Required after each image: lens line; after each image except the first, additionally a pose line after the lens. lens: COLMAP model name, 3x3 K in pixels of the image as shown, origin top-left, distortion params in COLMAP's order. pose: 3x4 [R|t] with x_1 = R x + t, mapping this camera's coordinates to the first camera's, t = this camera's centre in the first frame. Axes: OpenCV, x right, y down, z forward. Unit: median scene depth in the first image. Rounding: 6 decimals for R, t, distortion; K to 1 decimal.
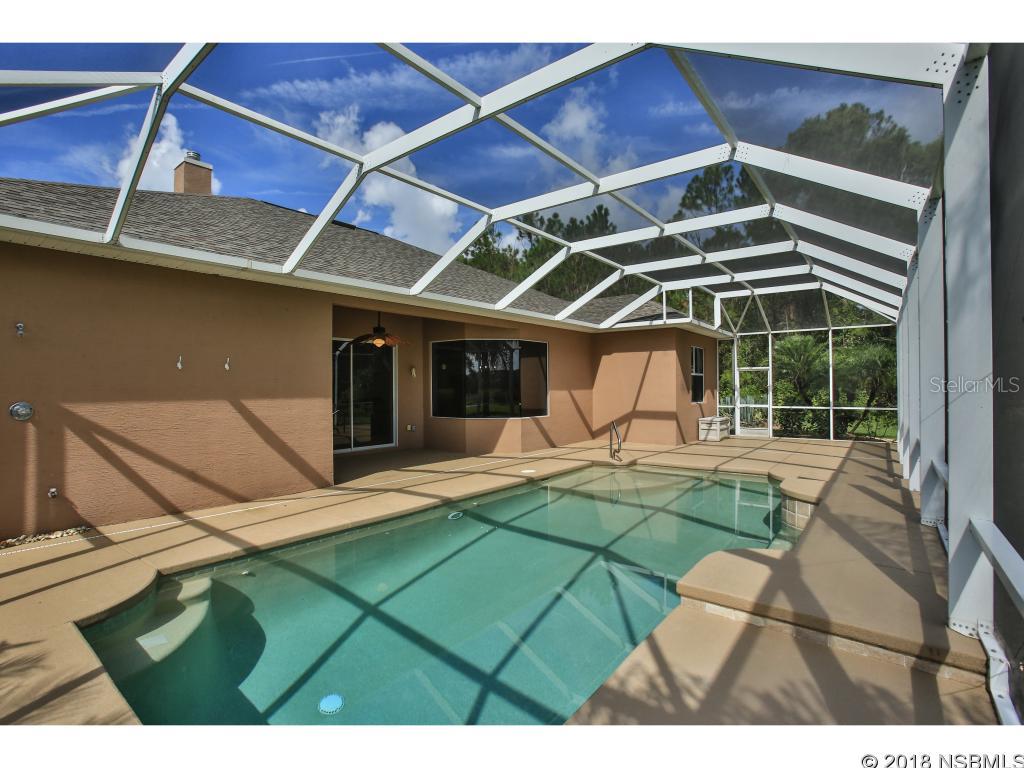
lens RADIAL K [[481.9, 0, 500.6], [0, 481.9, 383.3], [0, 0, 1]] dist [-0.012521, 0.000624]
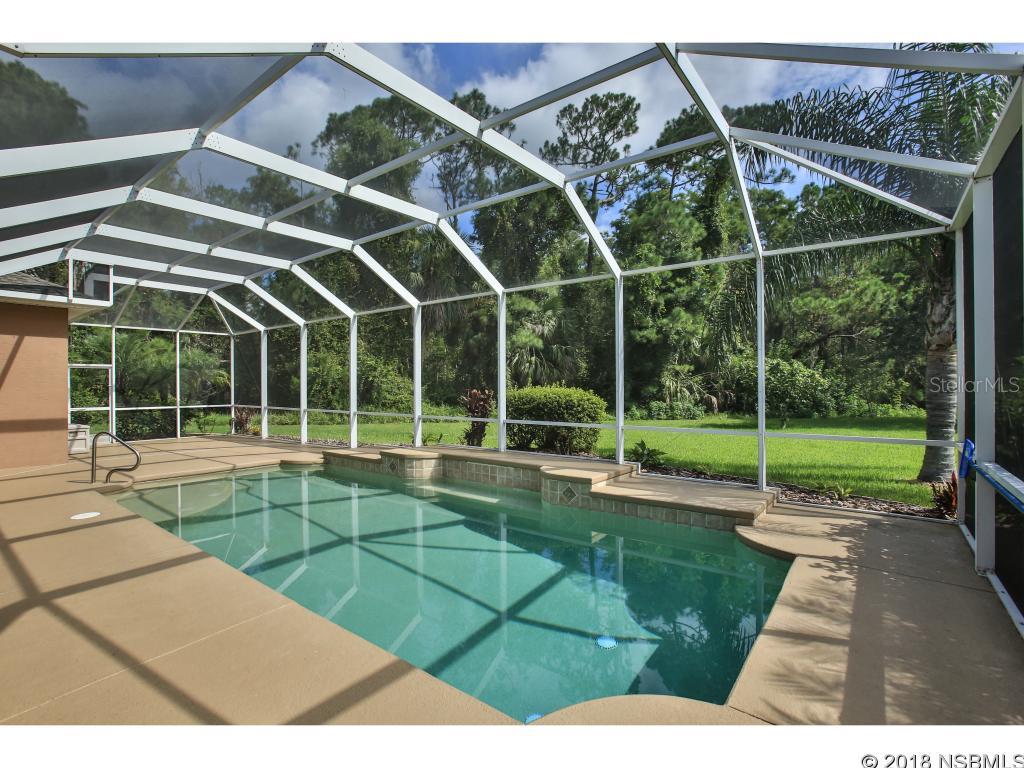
lens RADIAL K [[481.9, 0, 500.6], [0, 481.9, 383.3], [0, 0, 1]] dist [-0.012521, 0.000624]
pose [[-0.009191, 0.004177, 0.999949, -0.567009], [0.001607, 0.999990, -0.004162, 0.007536], [-0.999956, 0.001569, -0.009197, 0.471428]]
